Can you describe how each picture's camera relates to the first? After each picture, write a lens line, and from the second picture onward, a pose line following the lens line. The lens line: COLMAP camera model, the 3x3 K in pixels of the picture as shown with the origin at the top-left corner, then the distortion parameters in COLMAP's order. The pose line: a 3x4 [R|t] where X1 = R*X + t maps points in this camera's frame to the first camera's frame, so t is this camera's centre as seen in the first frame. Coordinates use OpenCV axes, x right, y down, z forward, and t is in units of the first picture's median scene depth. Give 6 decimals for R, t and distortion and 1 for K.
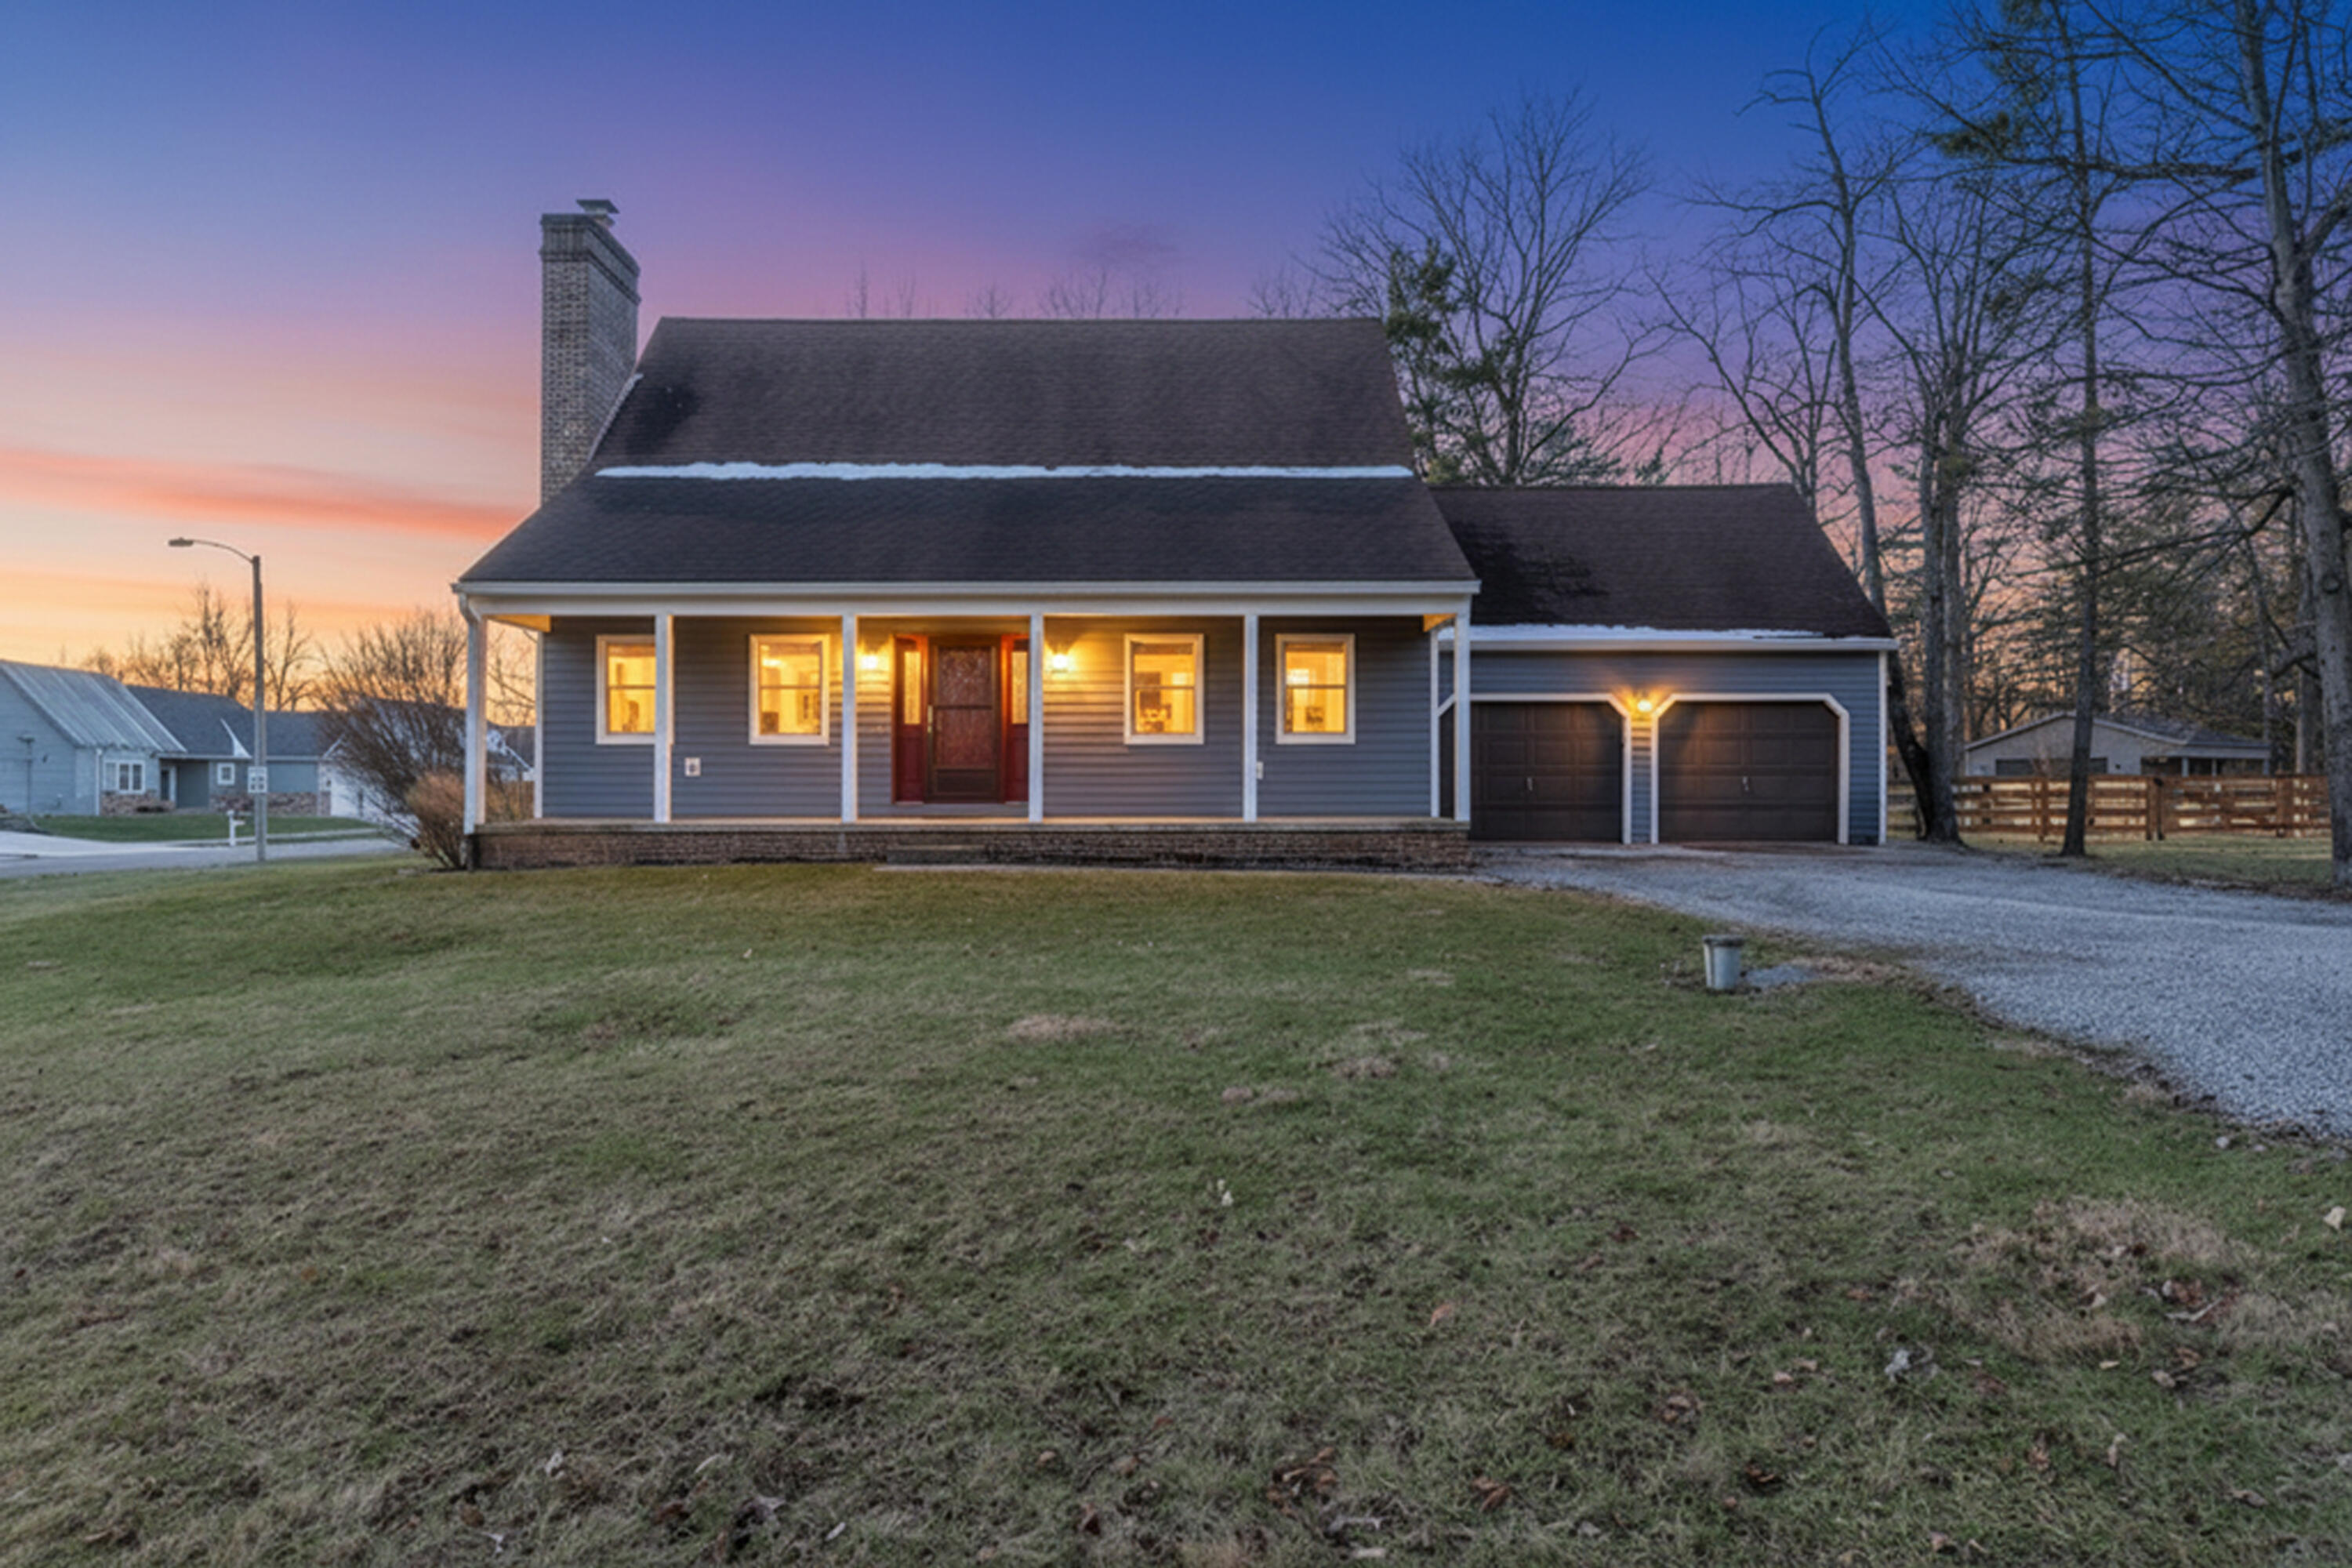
lens RADIAL K [[1530.9, 0, 1162.5], [0, 1530.9, 787.7], [0, 0, 1]] dist [-0.003238, 0.001736]
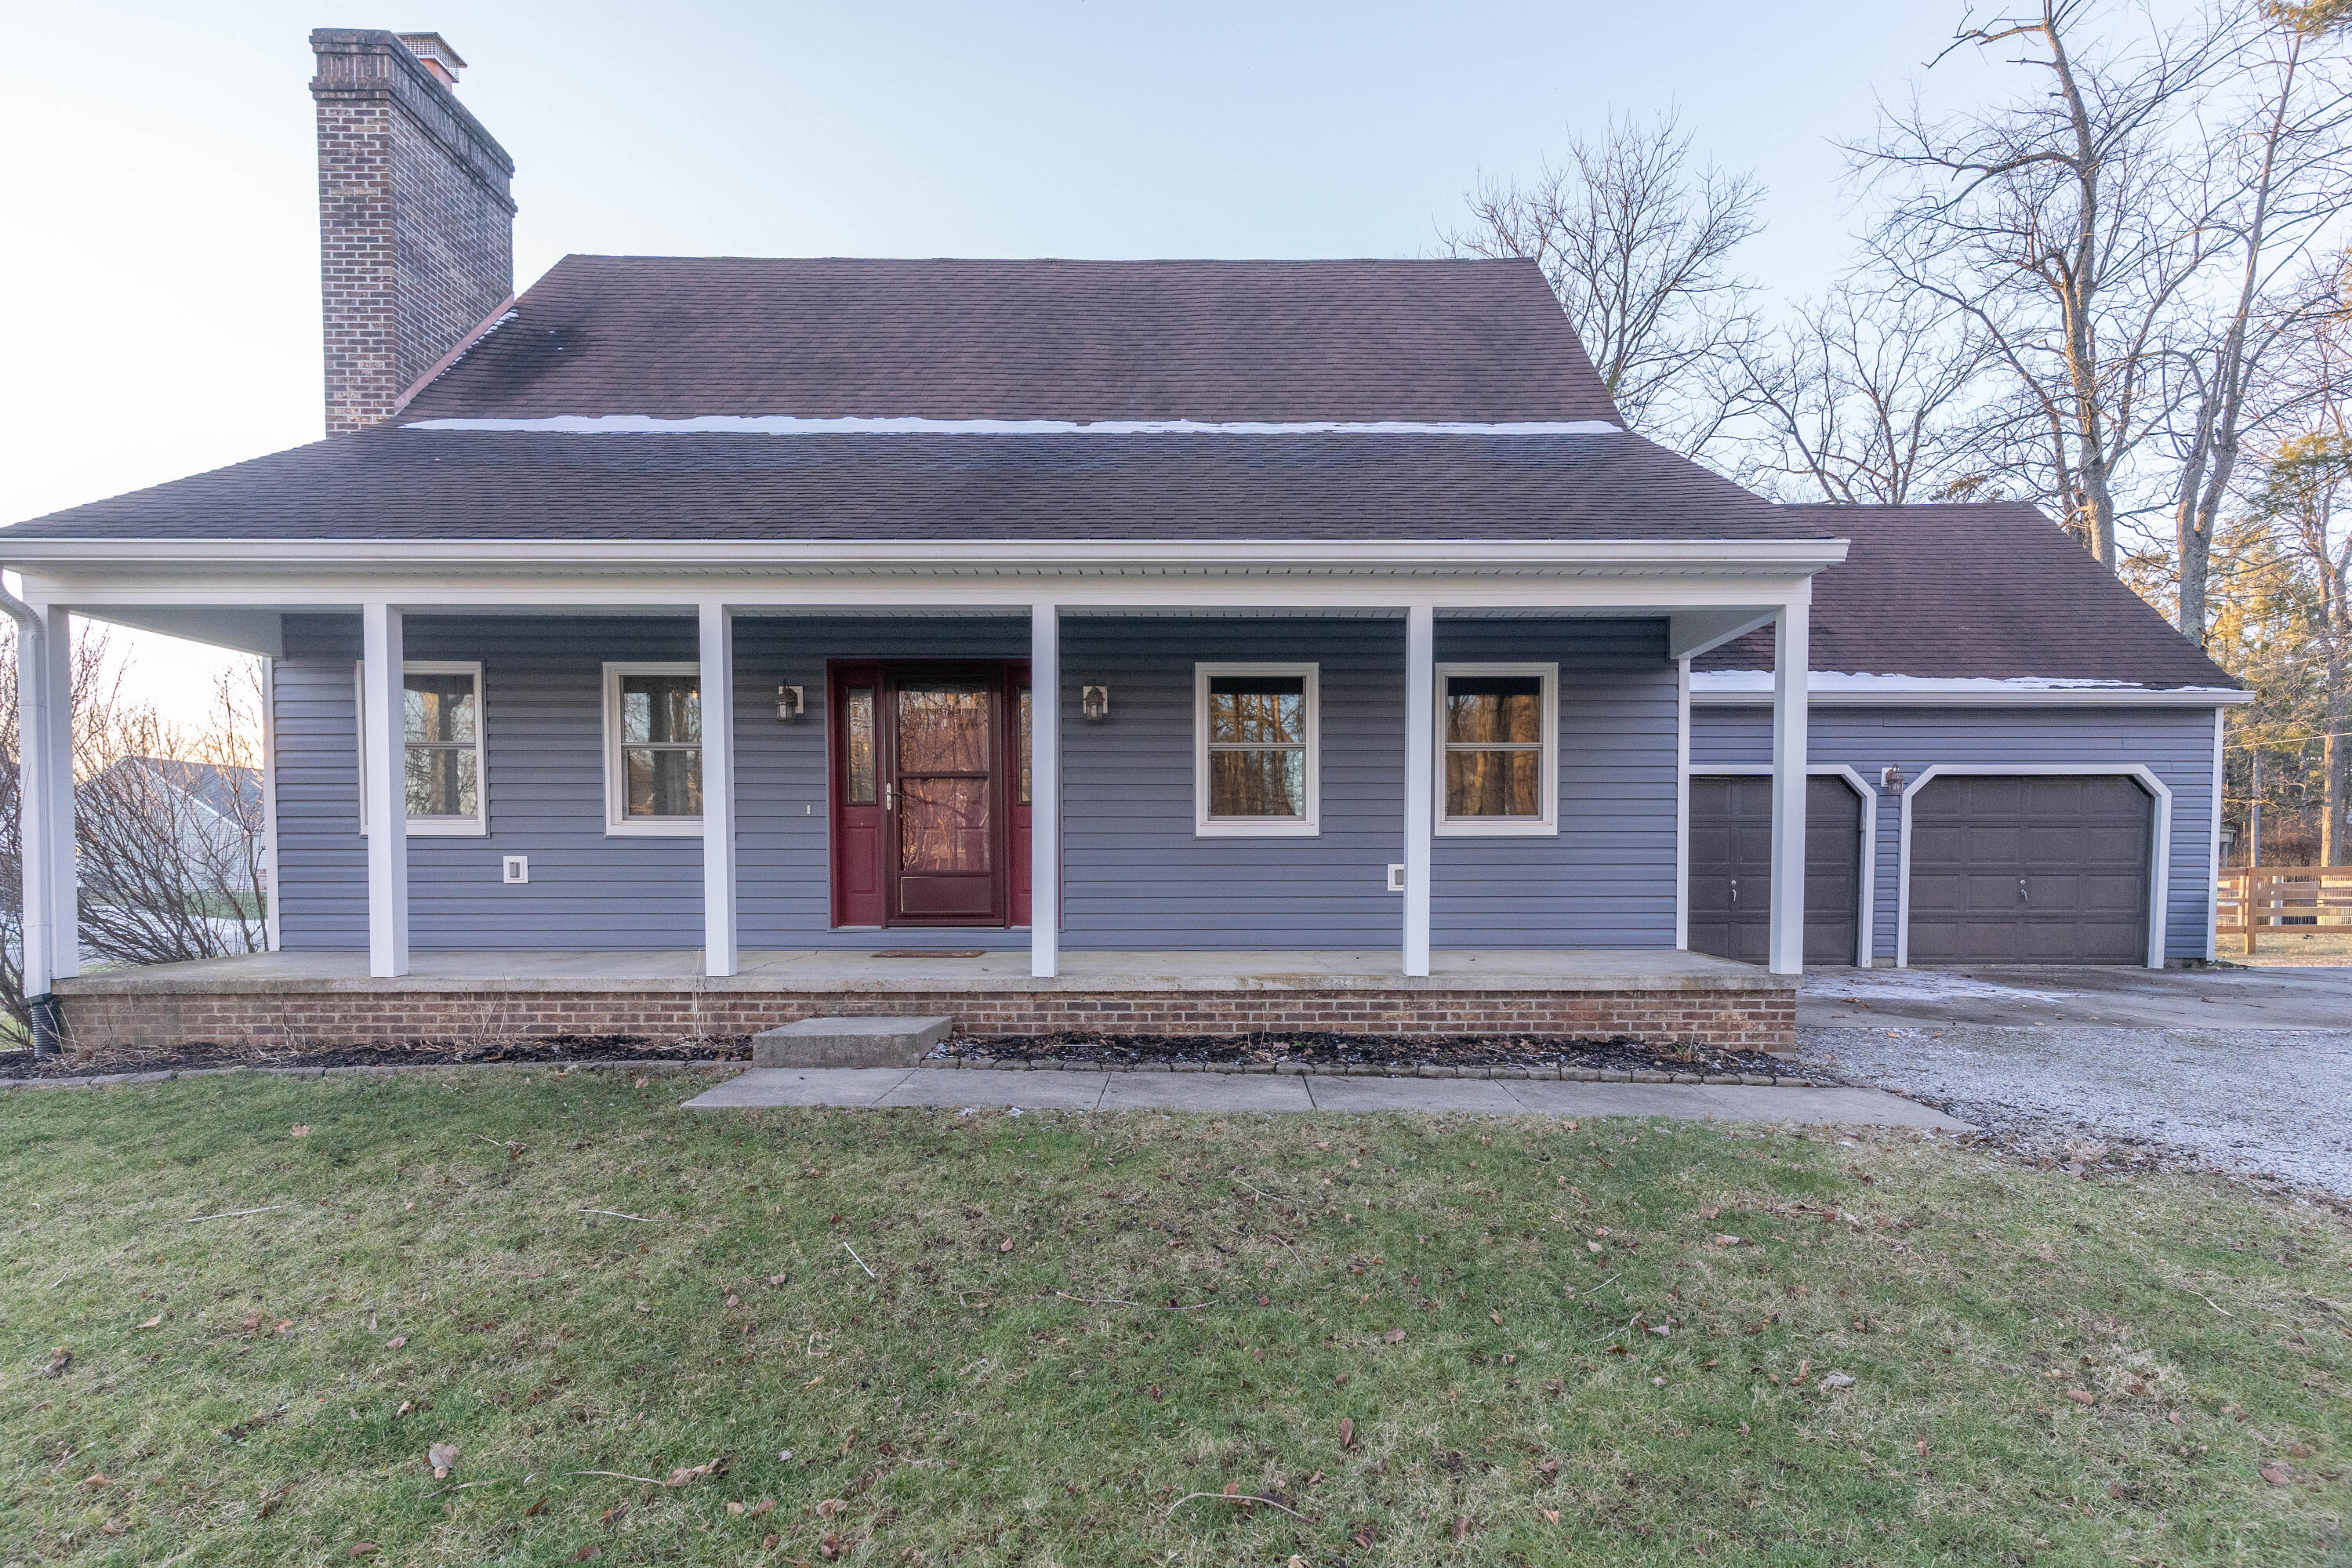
lens RADIAL K [[1133.9, 0, 1201.3], [0, 1133.9, 911.8], [0, 0, 1]] dist [0.000528, 0.000132]
pose [[0.999981, 0.002152, -0.005705, -0.017082], [-0.001869, 0.998792, 0.049101, -0.017118], [0.005804, -0.049089, 0.998778, 0.460997]]
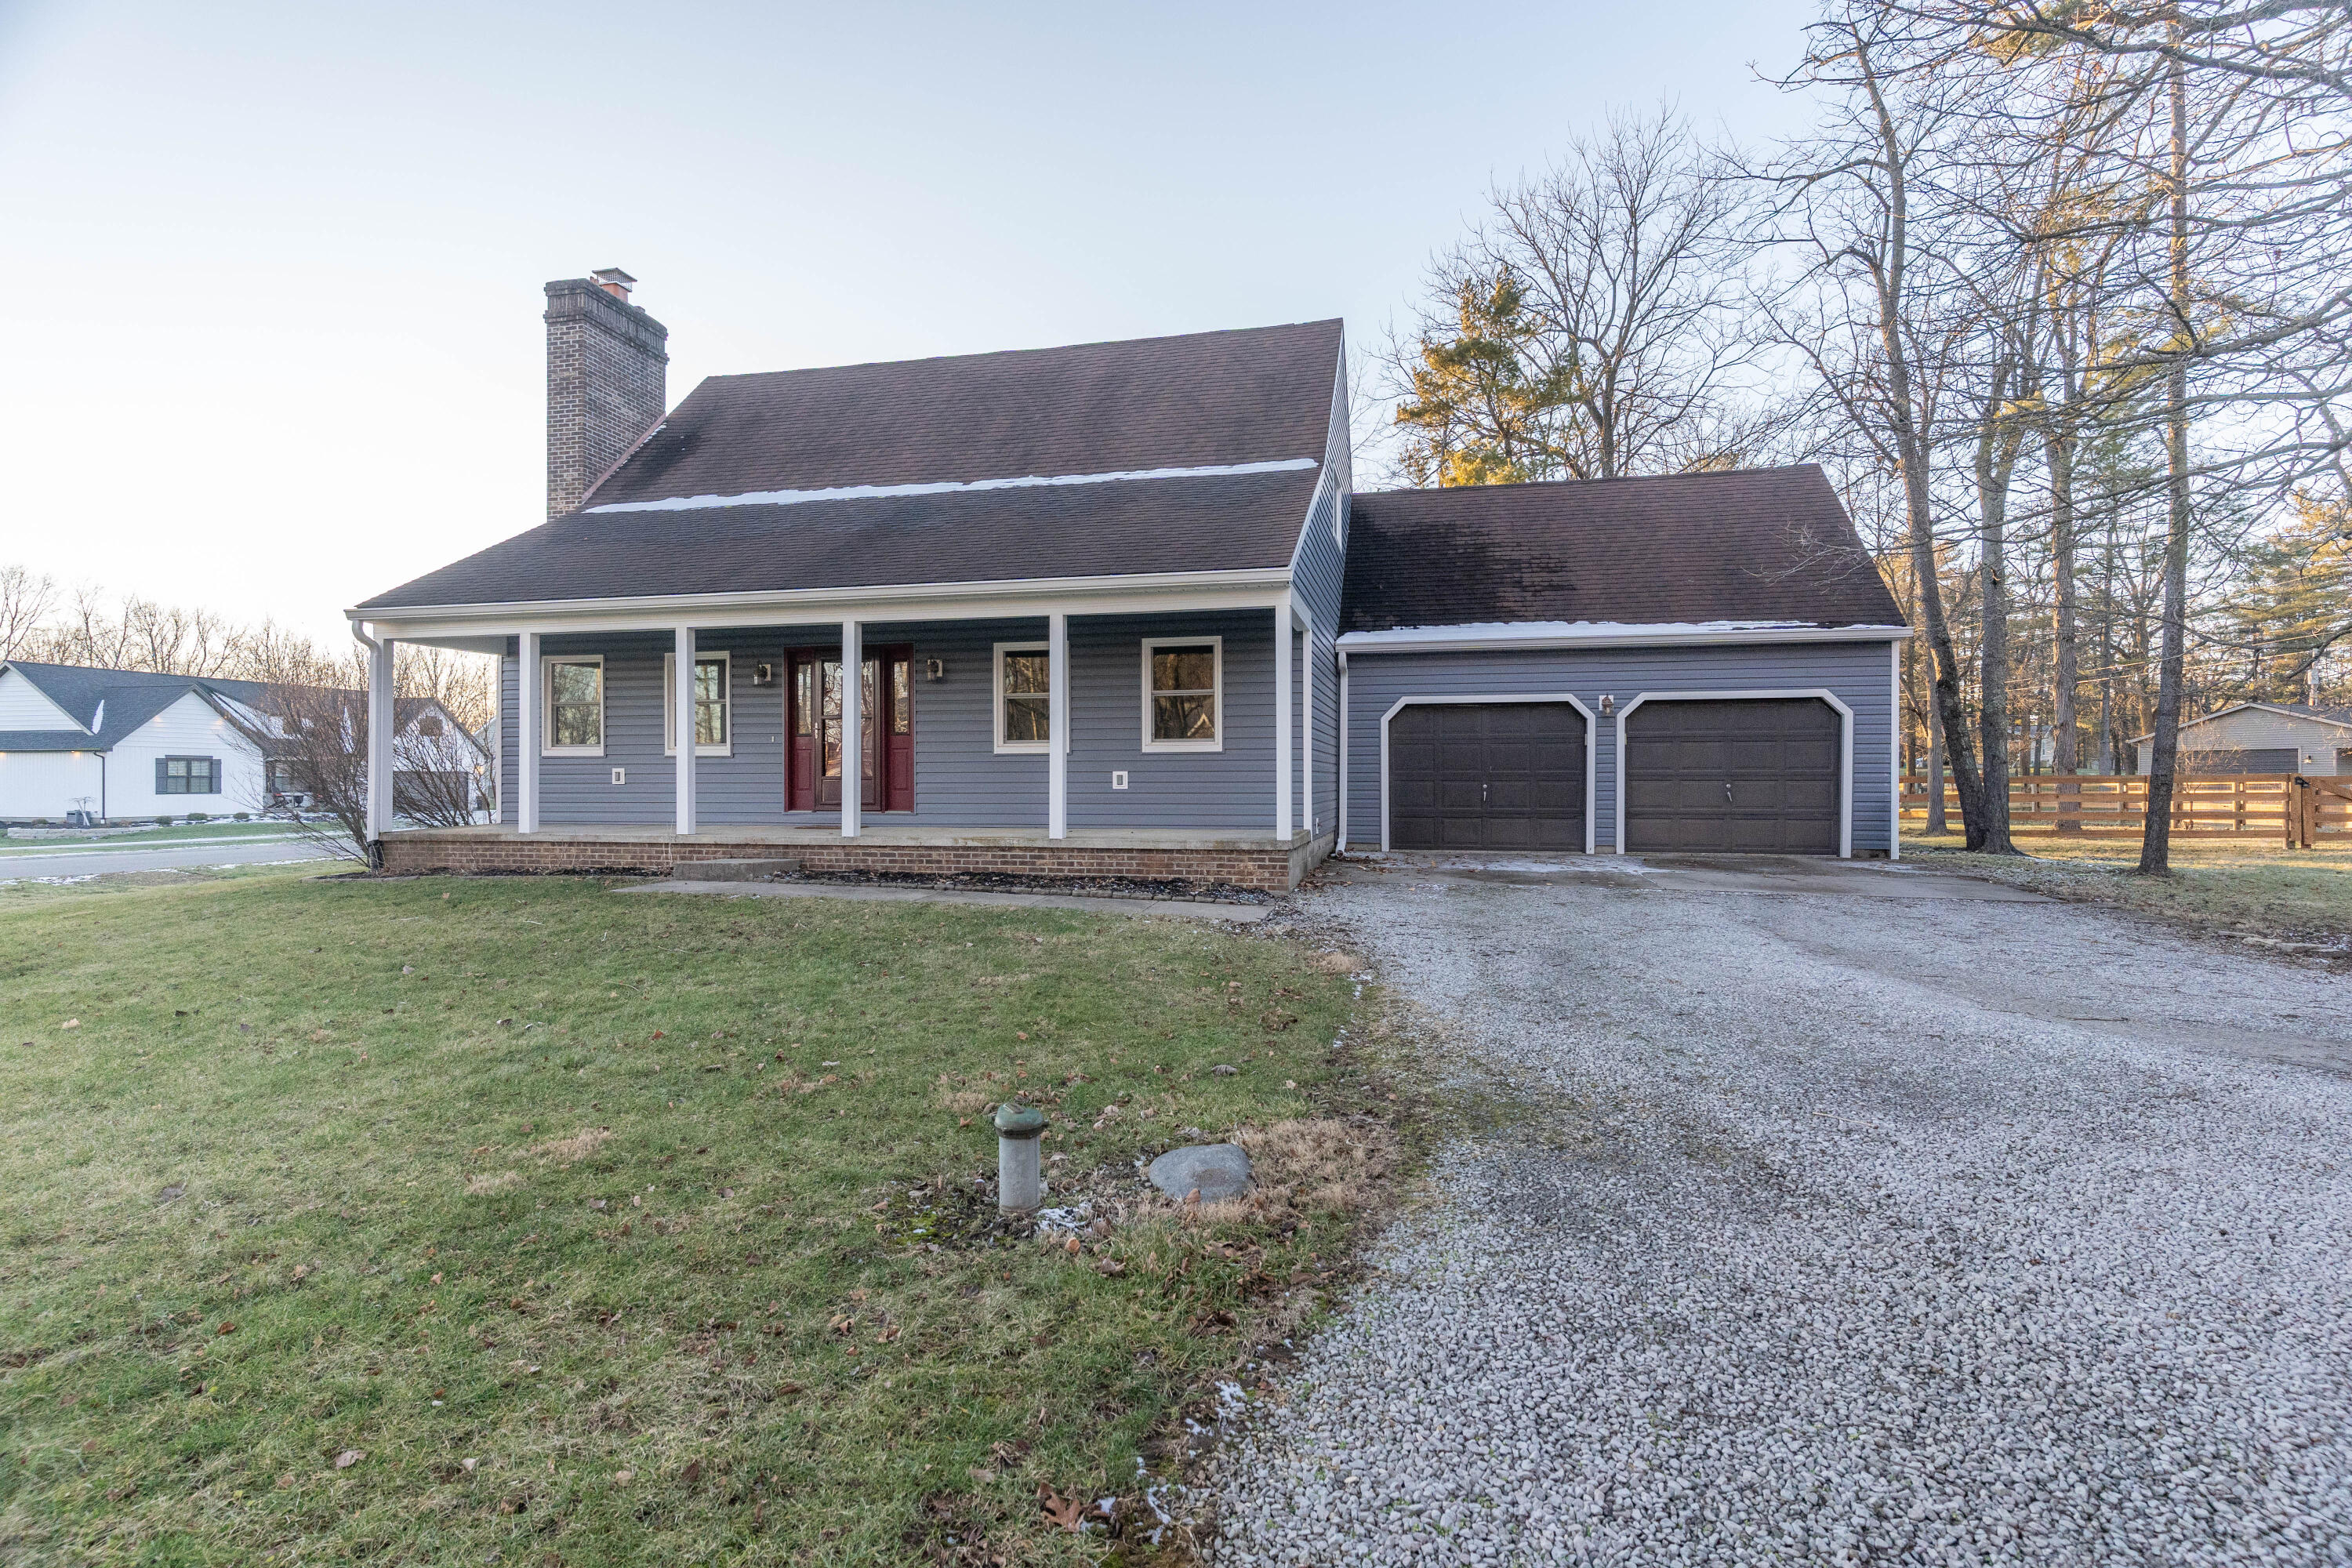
lens RADIAL K [[1133.9, 0, 1212.4], [0, 1133.9, 784.5], [0, 0, 1]] dist [0.000528, 0.000132]
pose [[0.972436, 0.001442, -0.233164, 0.247719], [0.001019, 0.999945, 0.010434, -0.013545], [0.233166, -0.010384, 0.972382, 0.279817]]
